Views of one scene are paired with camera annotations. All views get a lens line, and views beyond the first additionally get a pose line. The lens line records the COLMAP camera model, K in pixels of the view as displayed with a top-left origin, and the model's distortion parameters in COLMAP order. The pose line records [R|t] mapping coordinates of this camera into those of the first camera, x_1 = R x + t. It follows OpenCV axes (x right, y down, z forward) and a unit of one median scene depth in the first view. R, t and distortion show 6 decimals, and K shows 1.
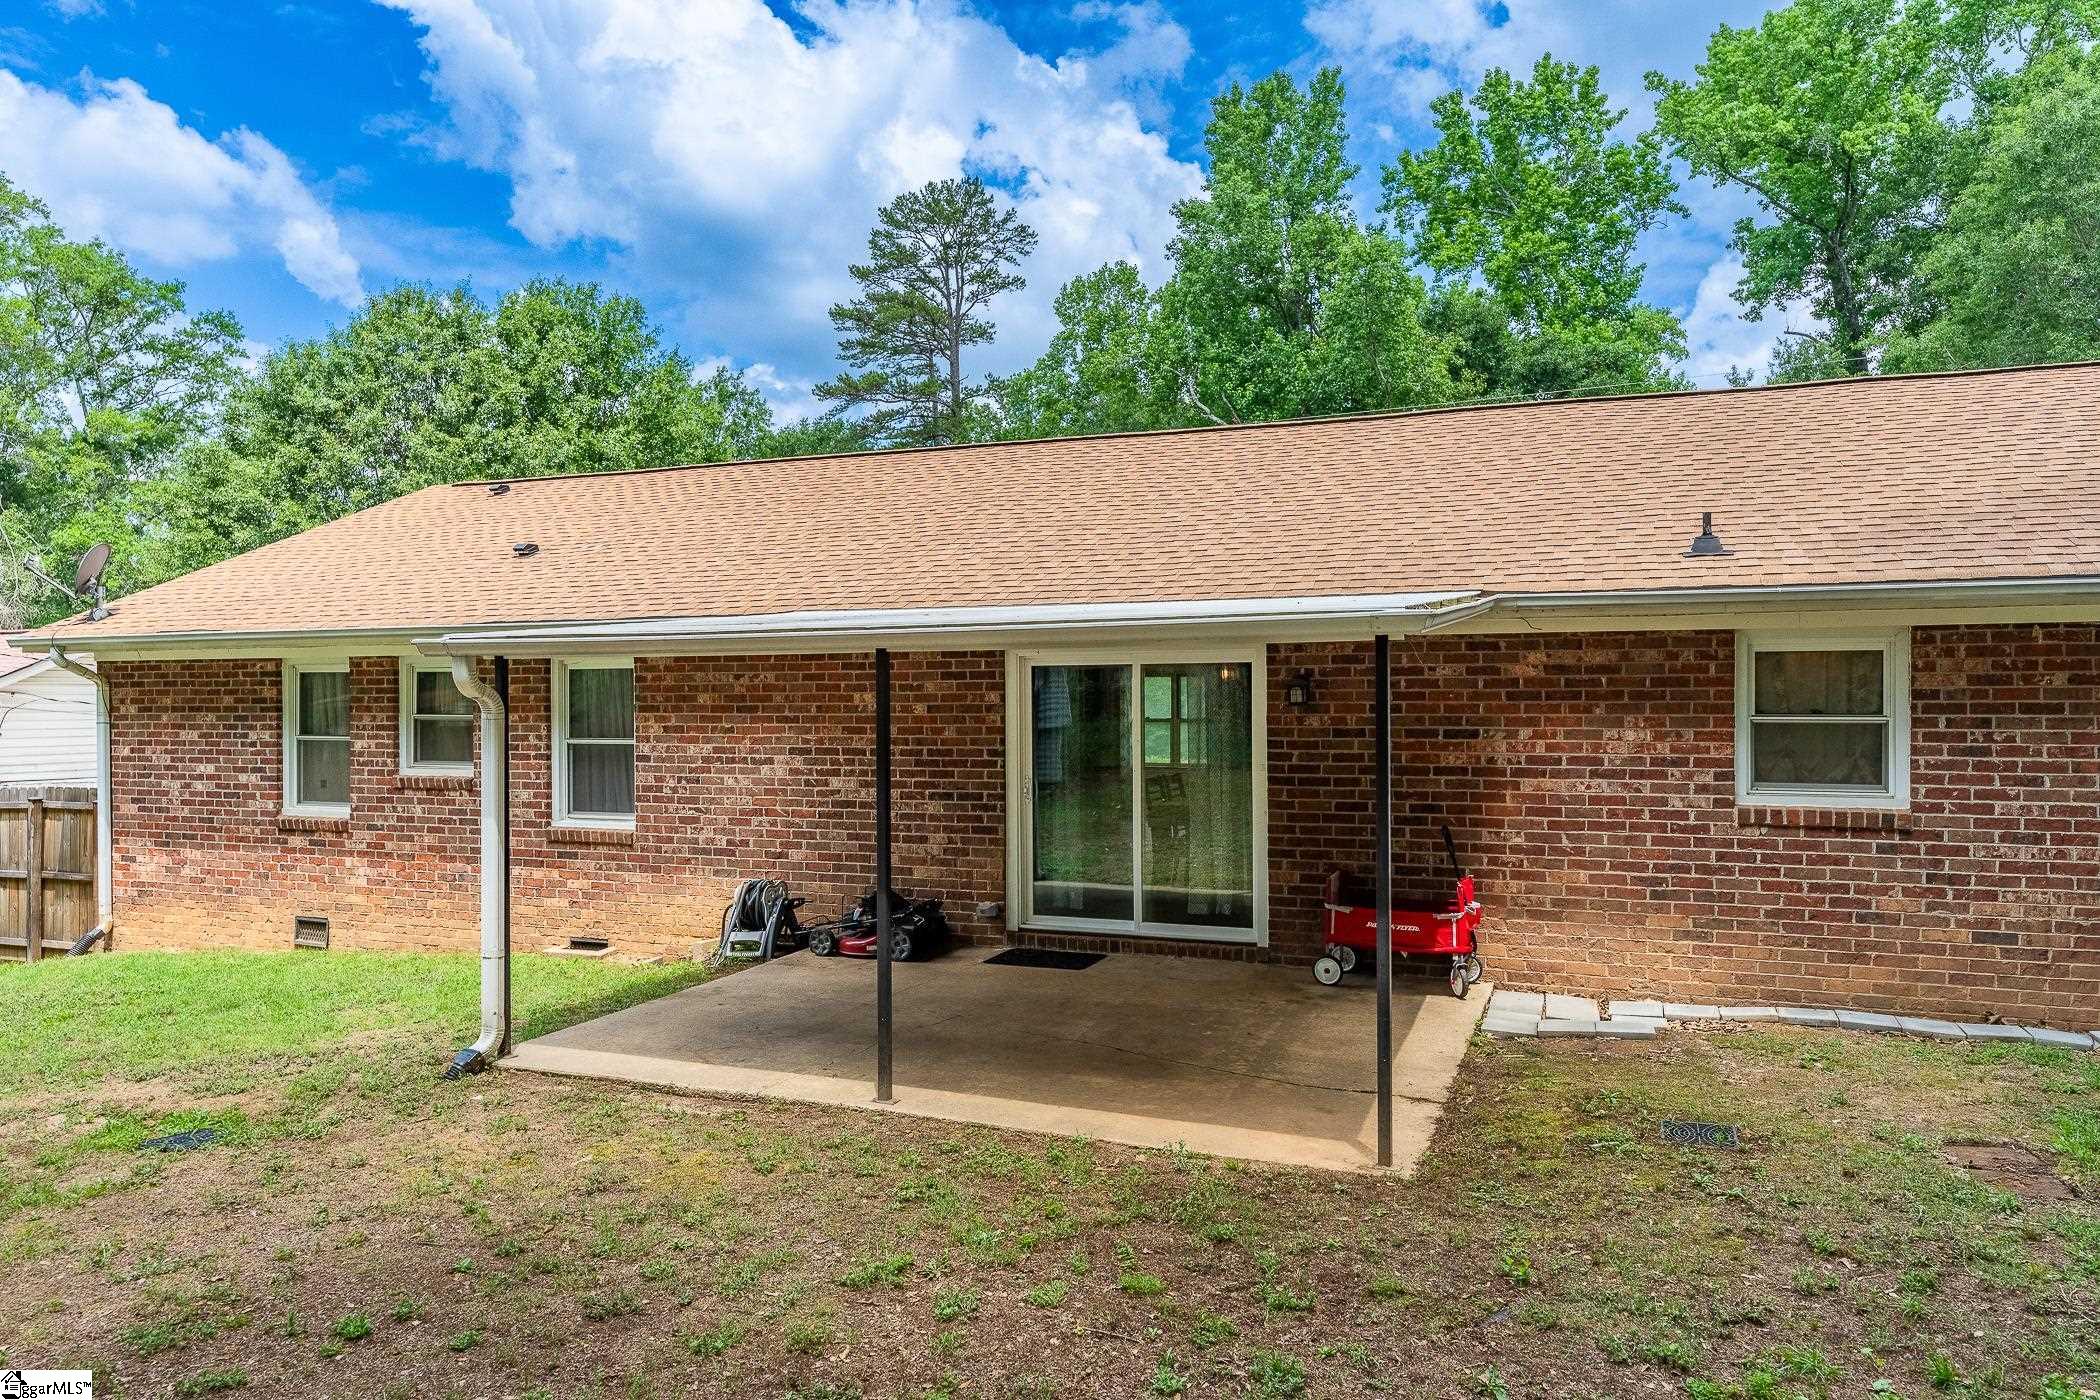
lens RADIAL K [[1407.5, 0, 1038.0], [0, 1407.5, 696.6], [0, 0, 1]] dist [-0.009705, 0.011959]
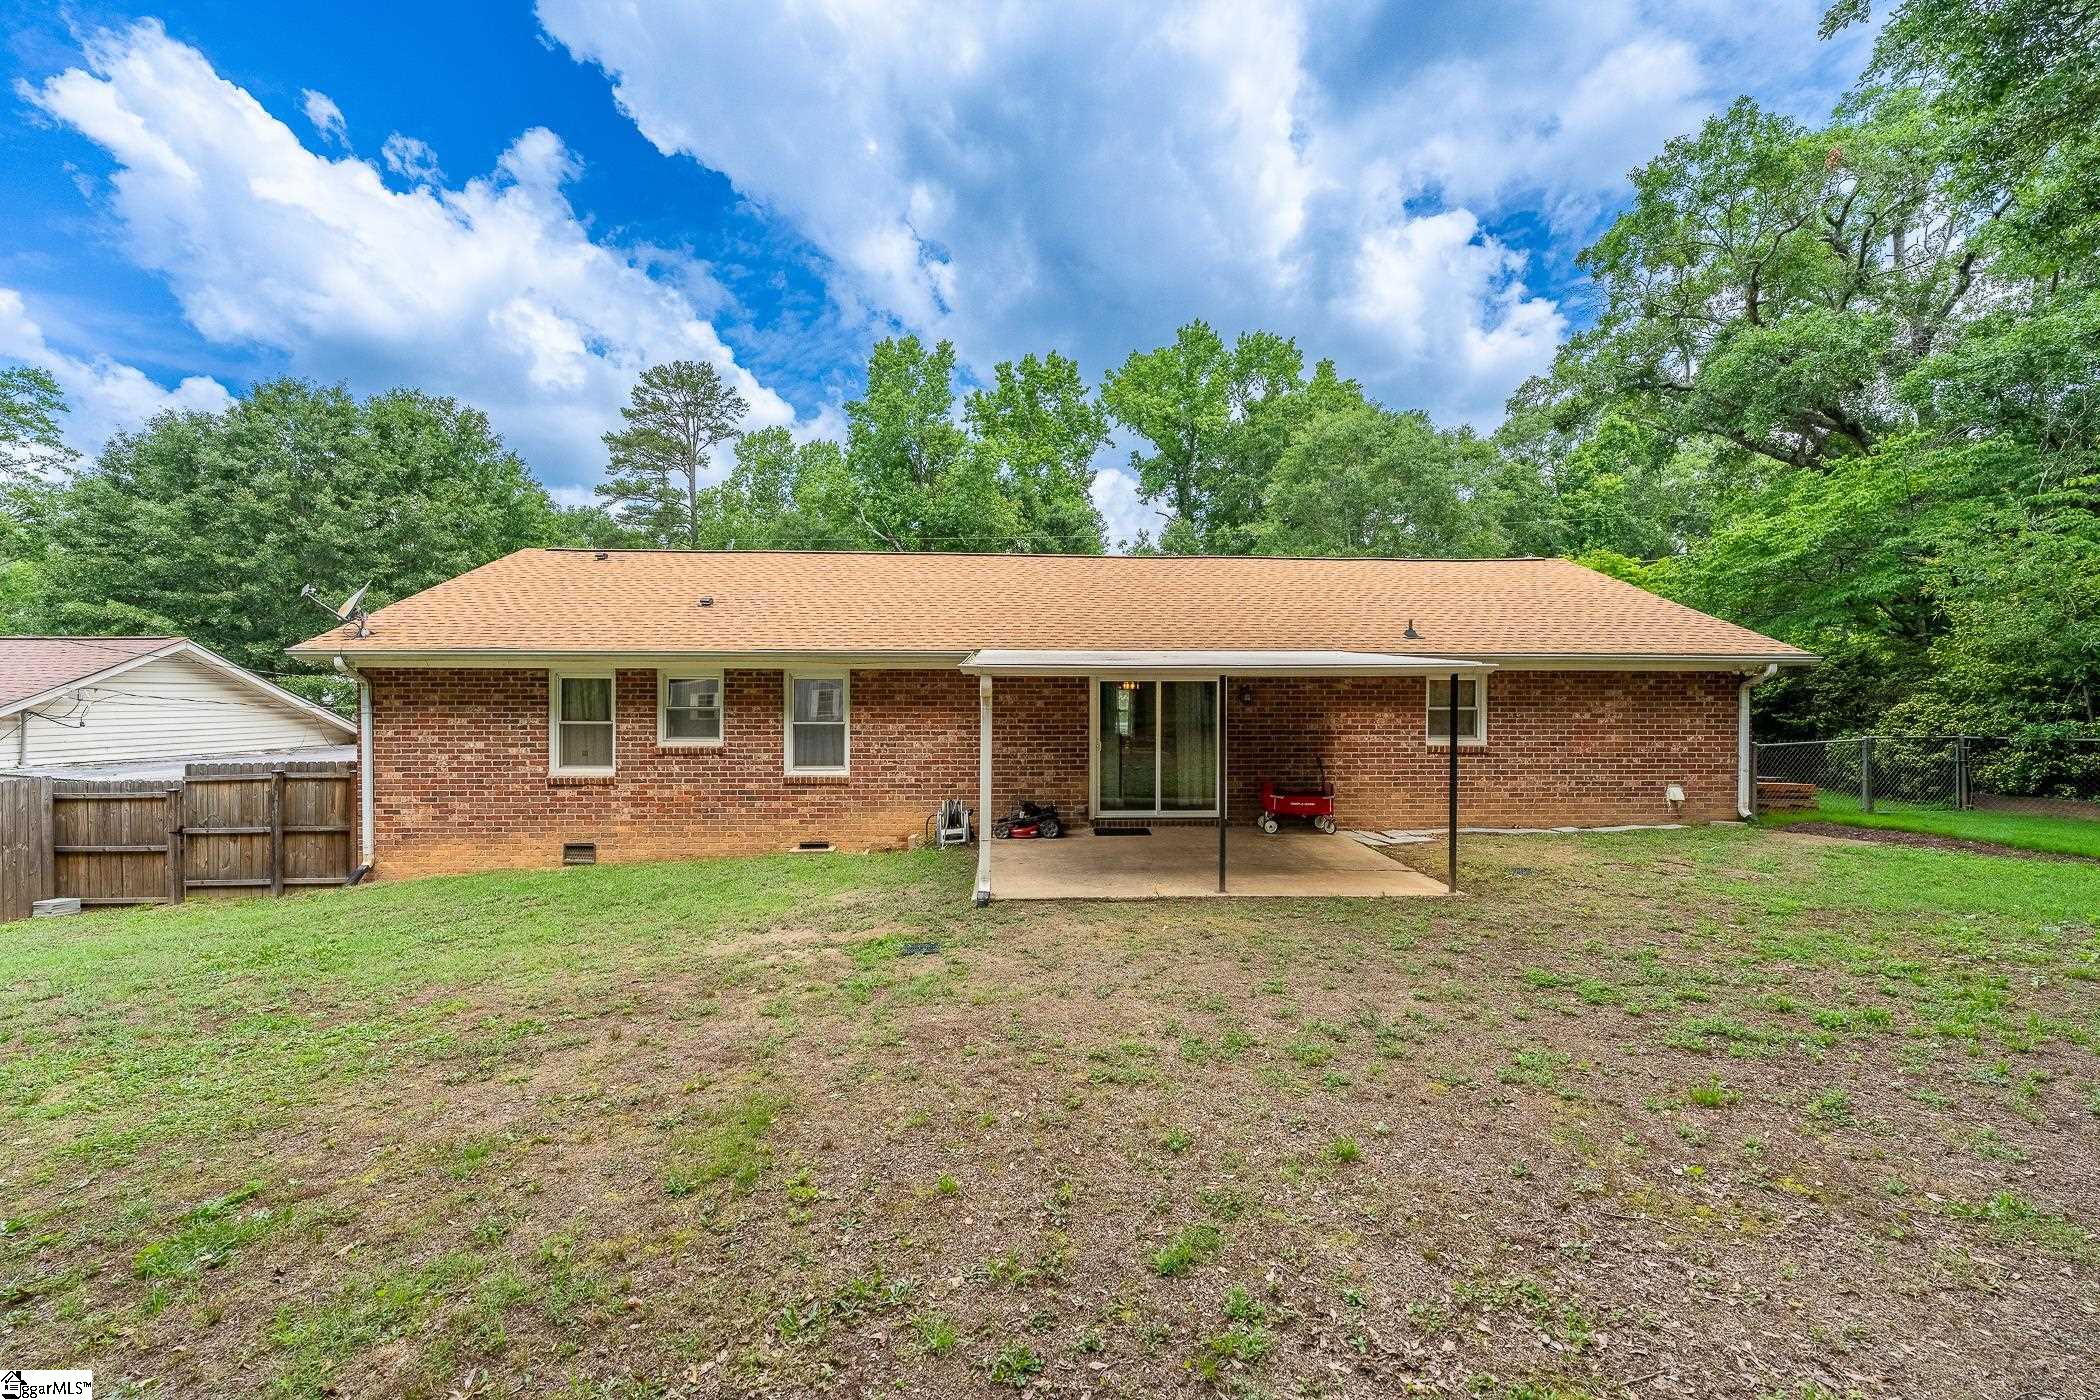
lens RADIAL K [[838.6, 0, 1041.0], [0, 838.6, 704.0], [0, 0, 1]] dist [-0.000801, -0.000665]
pose [[0.908777, 0.001230, 0.417281, -0.392550], [-0.004978, 0.999956, 0.007894, 0.000320], [-0.417253, -0.009252, 0.908743, -0.005854]]
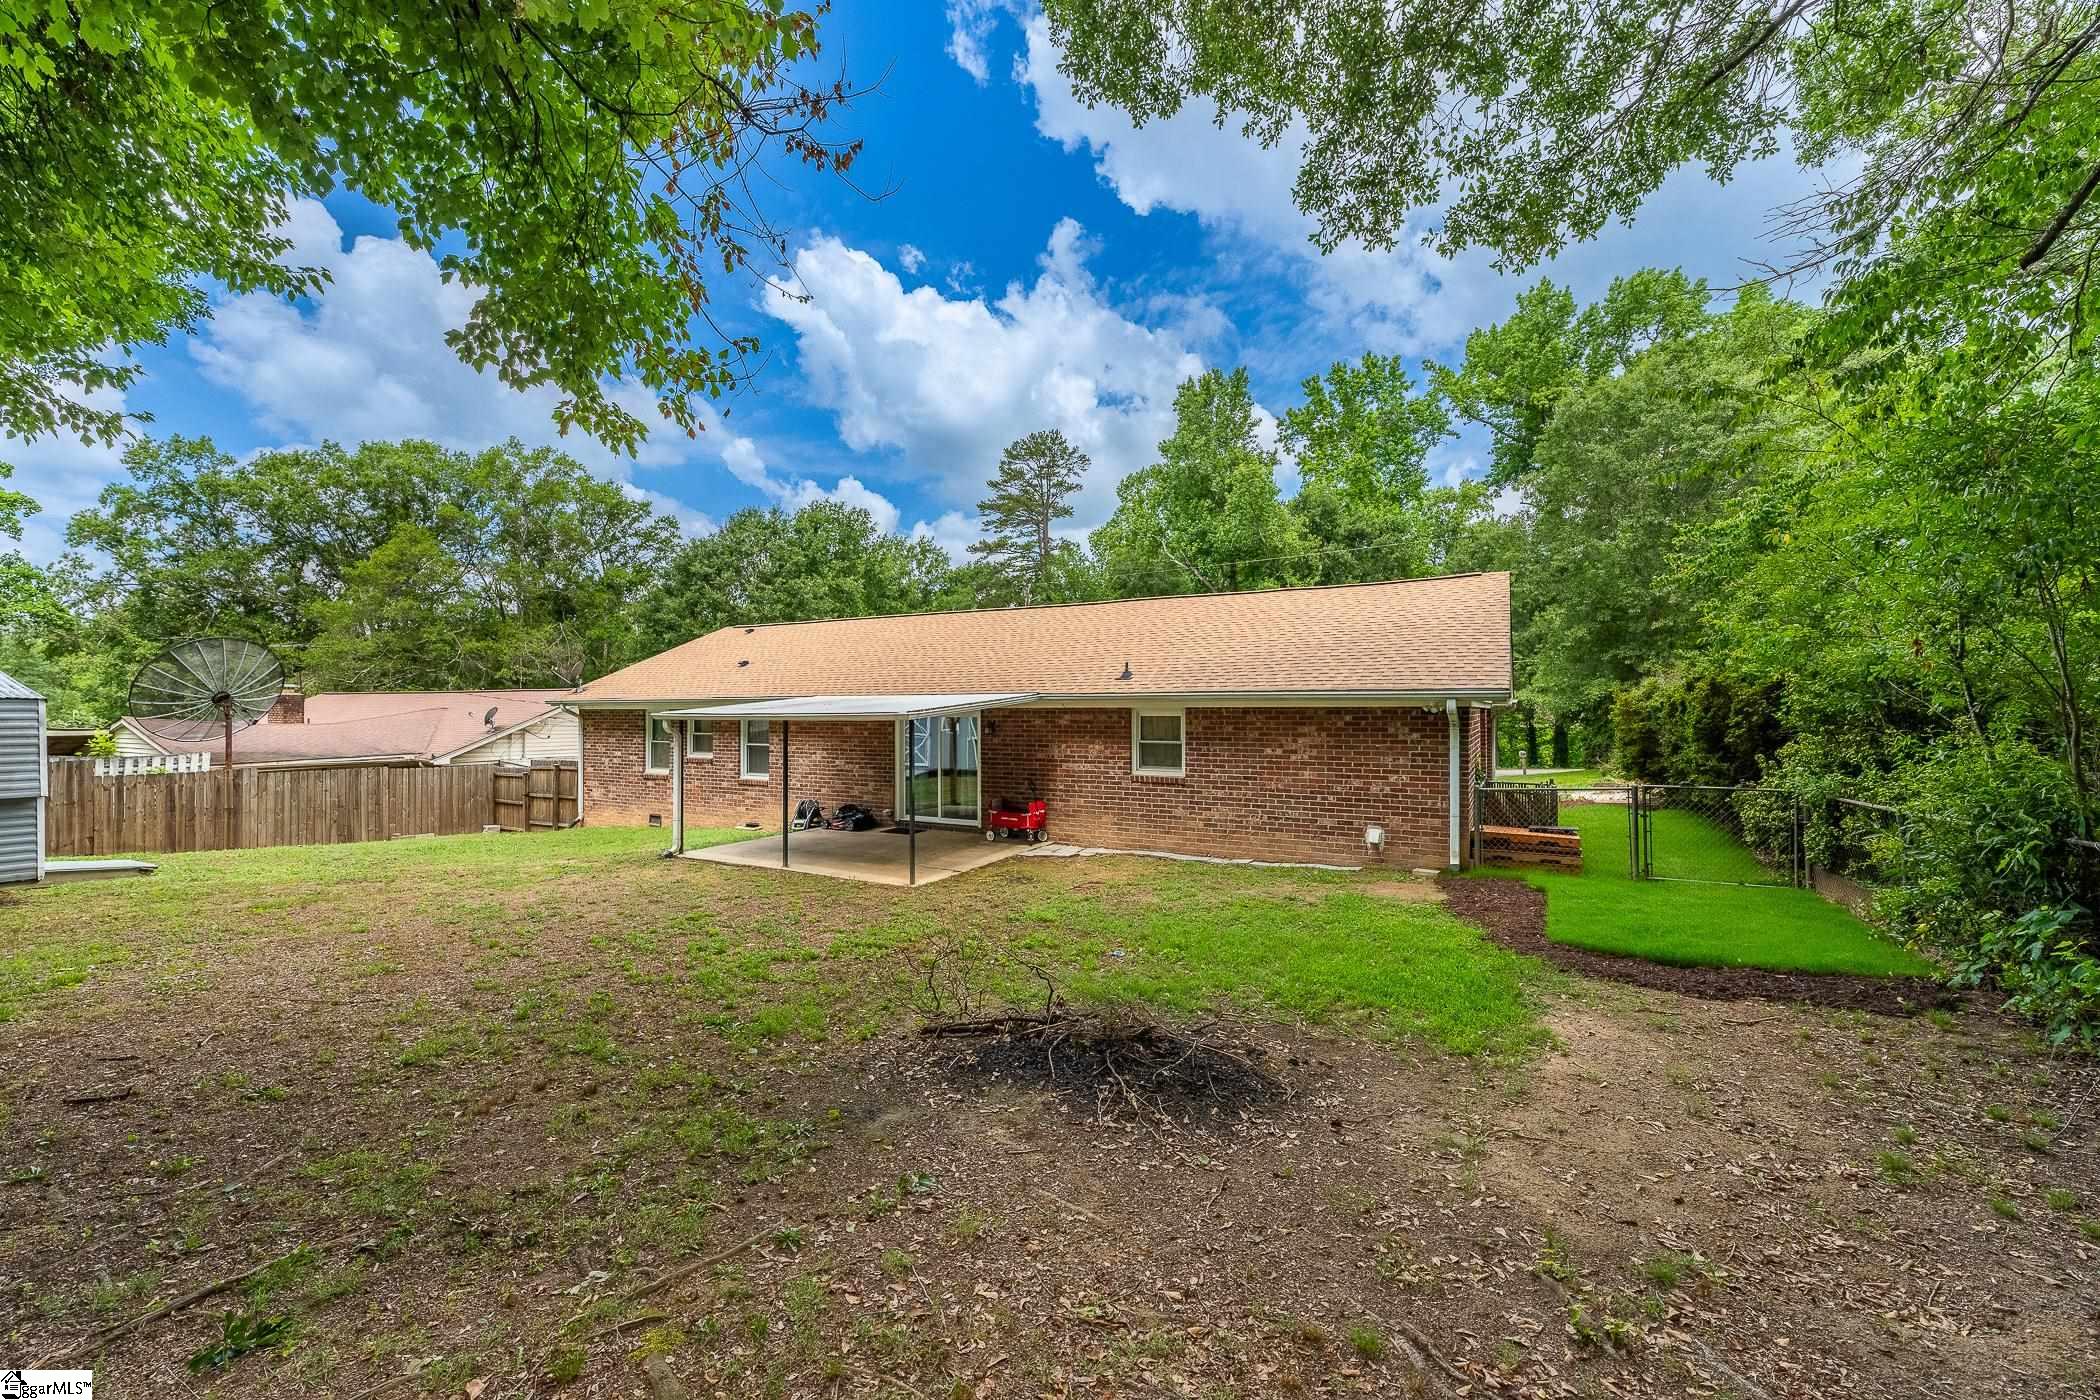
lens RADIAL K [[838.6, 0, 1040.8], [0, 838.6, 706.3], [0, 0, 1]] dist [-0.000801, -0.000665]
pose [[0.991833, 0.001089, -0.127536, 0.306177], [-0.001434, 0.999996, -0.002614, -0.026710], [0.127533, 0.002776, 0.991830, -0.337032]]
